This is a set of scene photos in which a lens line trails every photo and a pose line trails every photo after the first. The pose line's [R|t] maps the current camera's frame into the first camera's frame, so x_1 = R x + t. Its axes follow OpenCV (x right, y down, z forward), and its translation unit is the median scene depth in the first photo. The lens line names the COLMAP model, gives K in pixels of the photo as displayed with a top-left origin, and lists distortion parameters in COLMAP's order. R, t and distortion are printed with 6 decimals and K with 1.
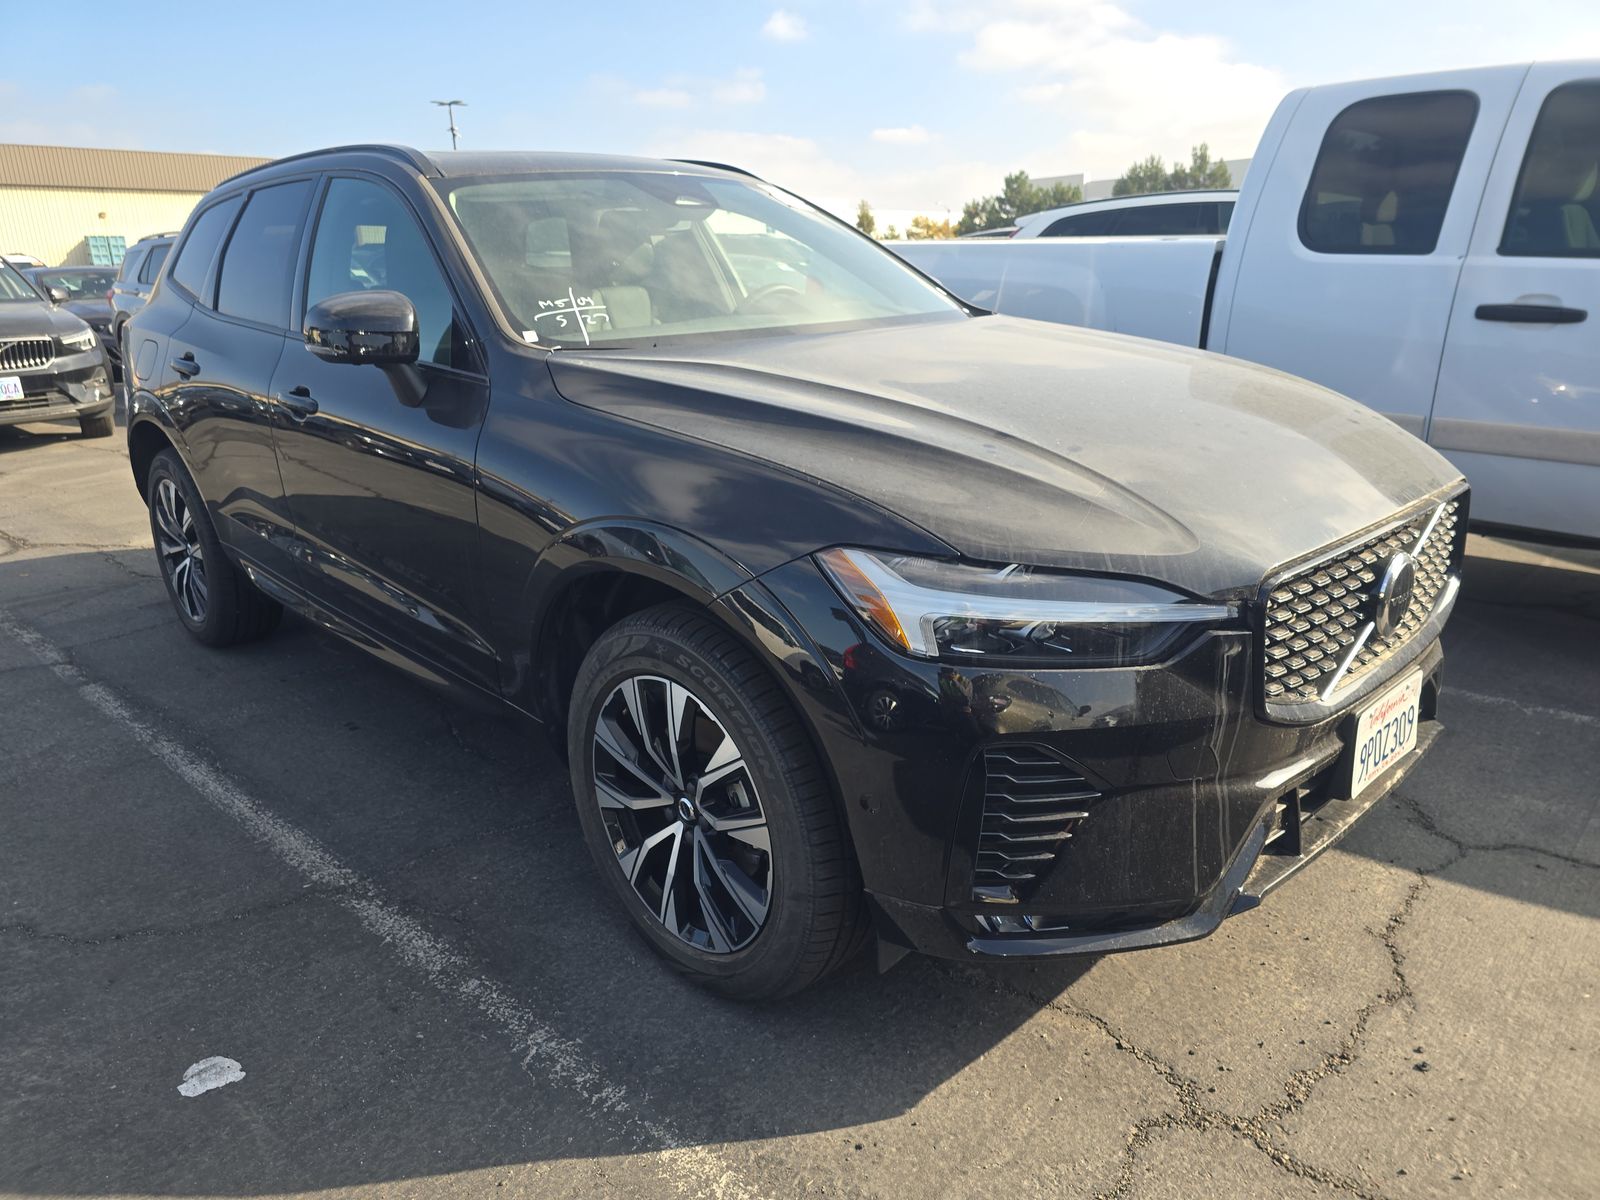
lens RADIAL K [[1094.5, 0, 797.9], [0, 1094.5, 596.4], [0, 0, 1]] dist [0.034034, -0.033353]
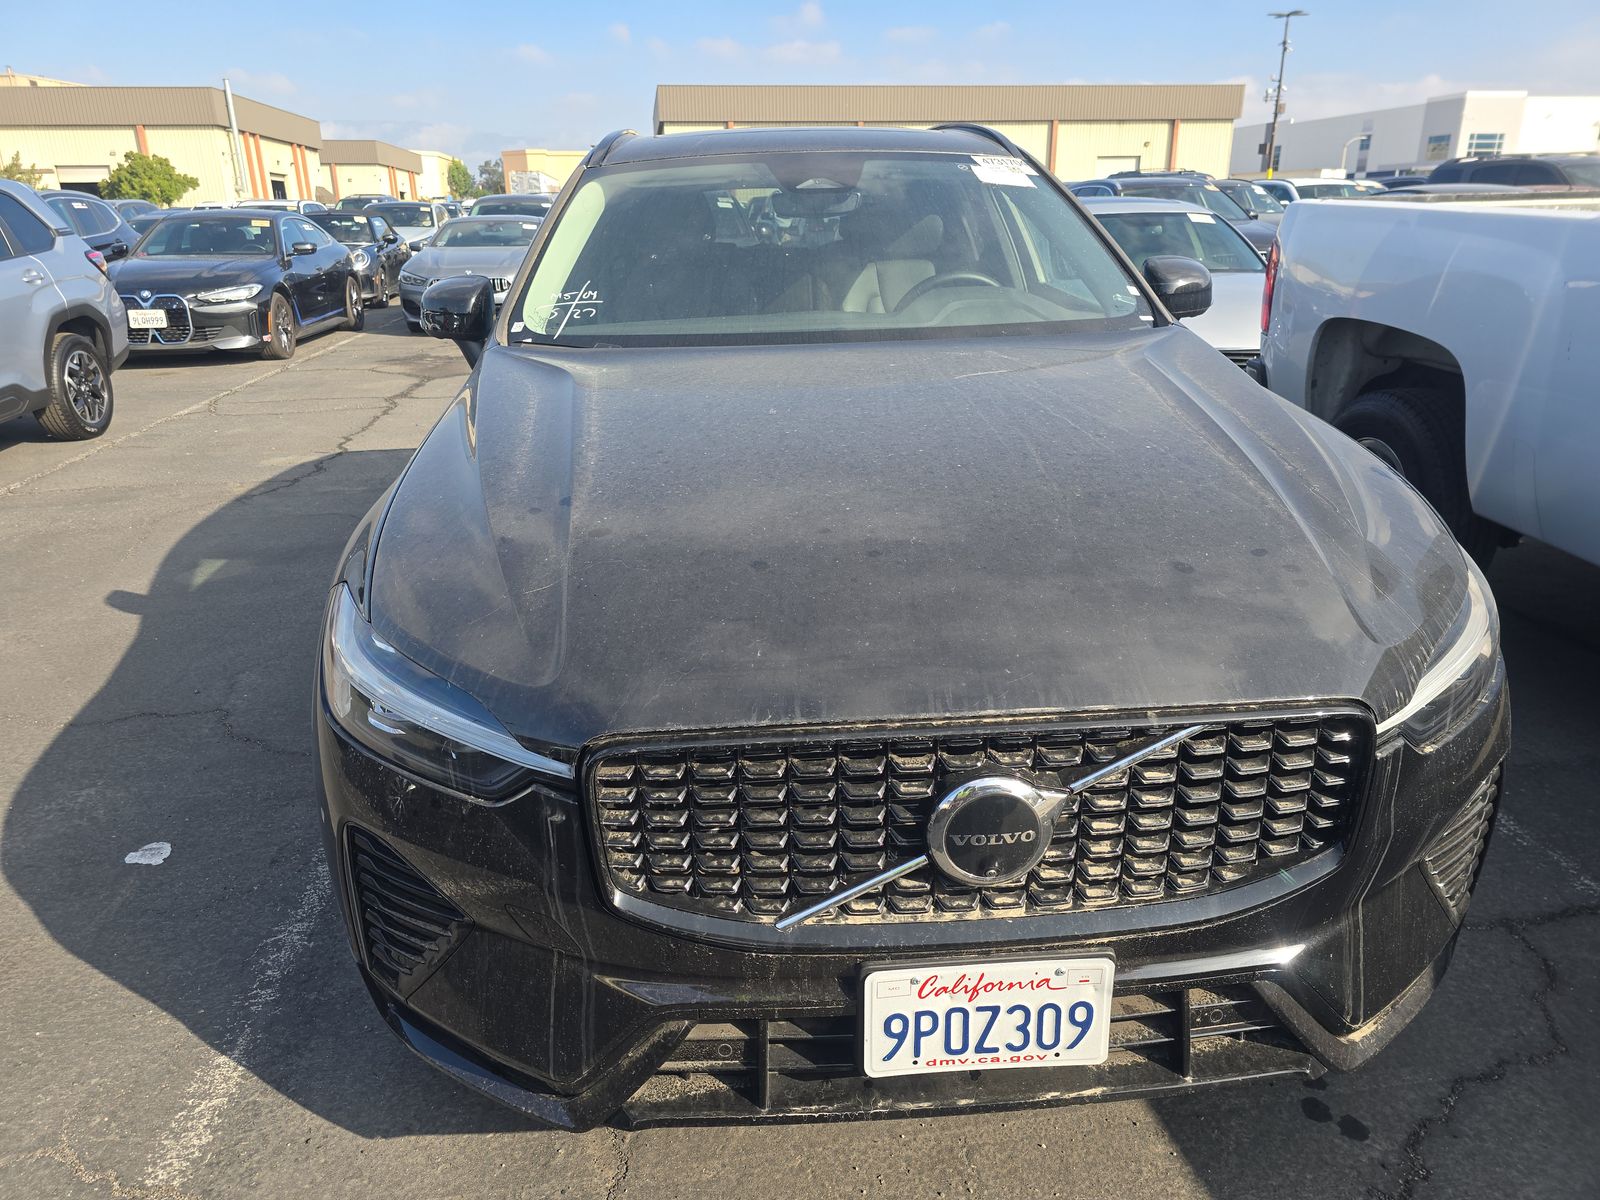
lens RADIAL K [[1094.5, 0, 797.0], [0, 1094.5, 599.3], [0, 0, 1]] dist [0.034034, -0.033353]
pose [[0.769625, 0.232703, -0.594581, 0.908258], [-0.193364, 0.972437, 0.130296, -0.229655], [0.608513, 0.014692, 0.793408, 0.430000]]
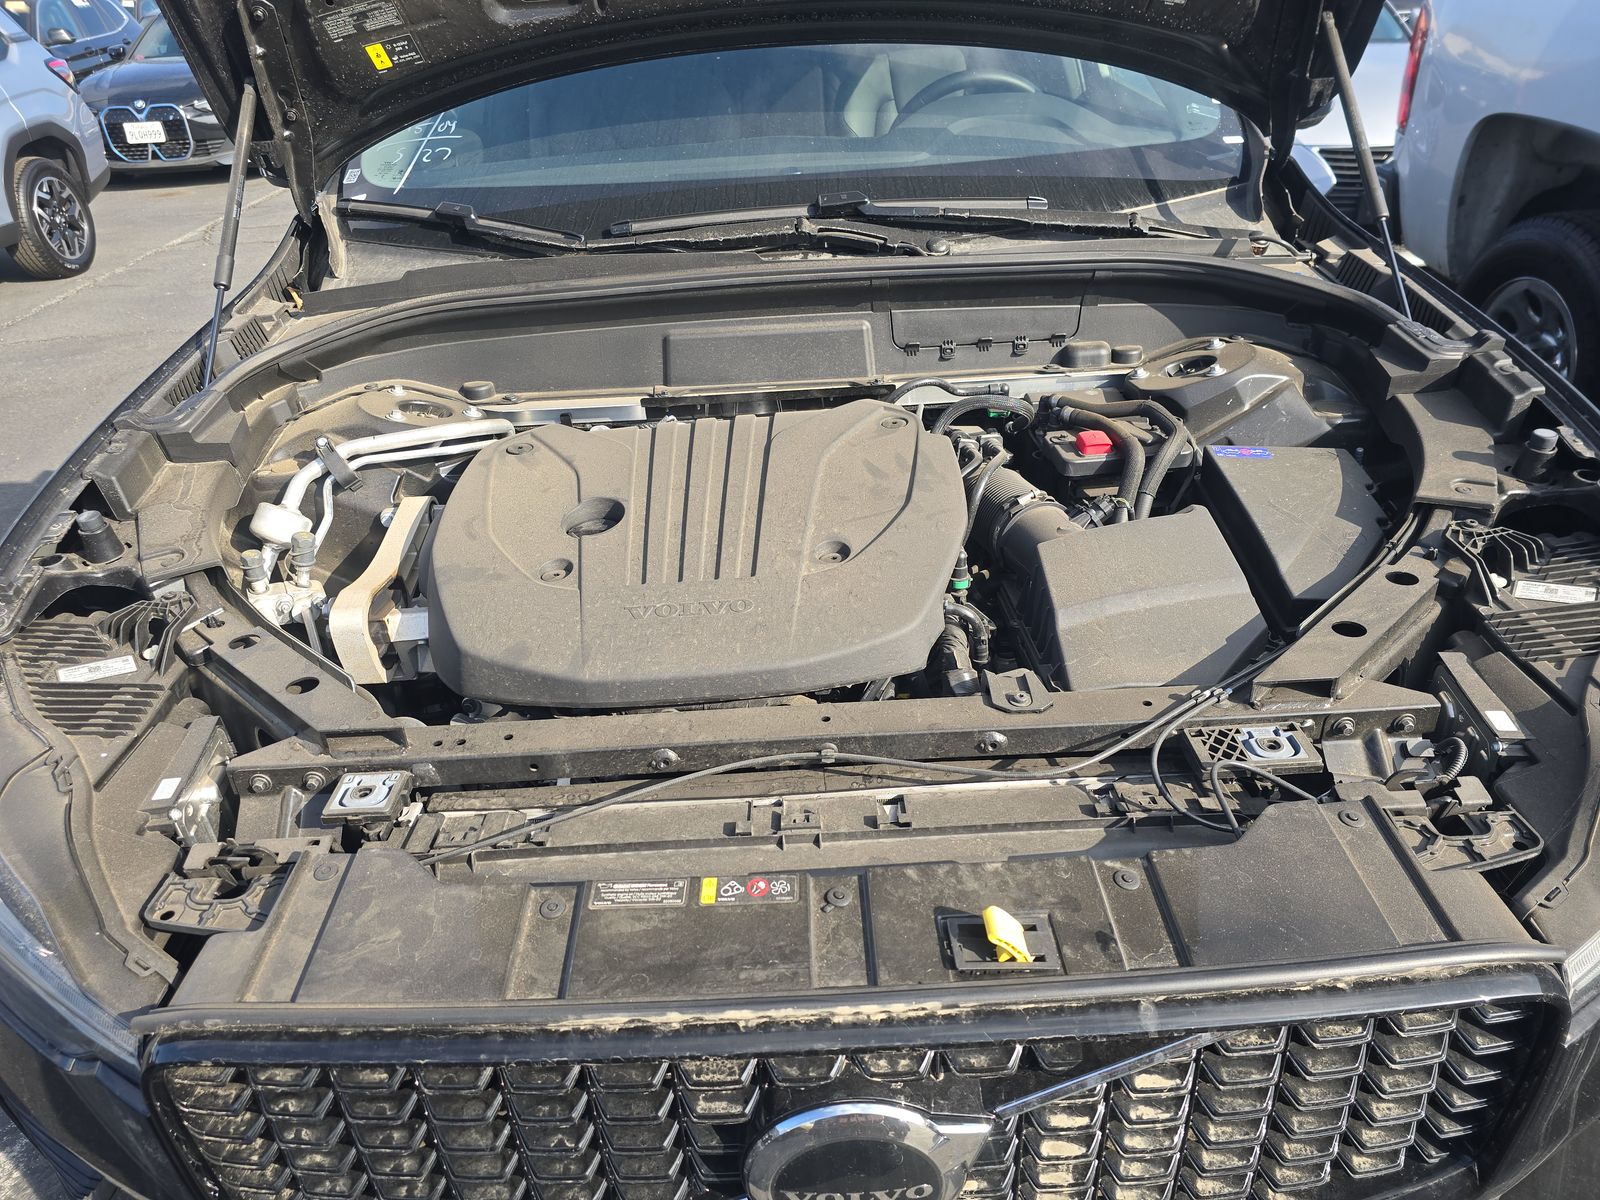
lens RADIAL K [[1094.5, 0, 802.6], [0, 1094.5, 604.5], [0, 0, 1]] dist [0.034034, -0.033353]
pose [[0.729940, 0.335790, -0.595342, 0.766522], [-0.174408, 0.933676, 0.312781, -0.344261], [0.660885, -0.124479, 0.740092, 0.805843]]
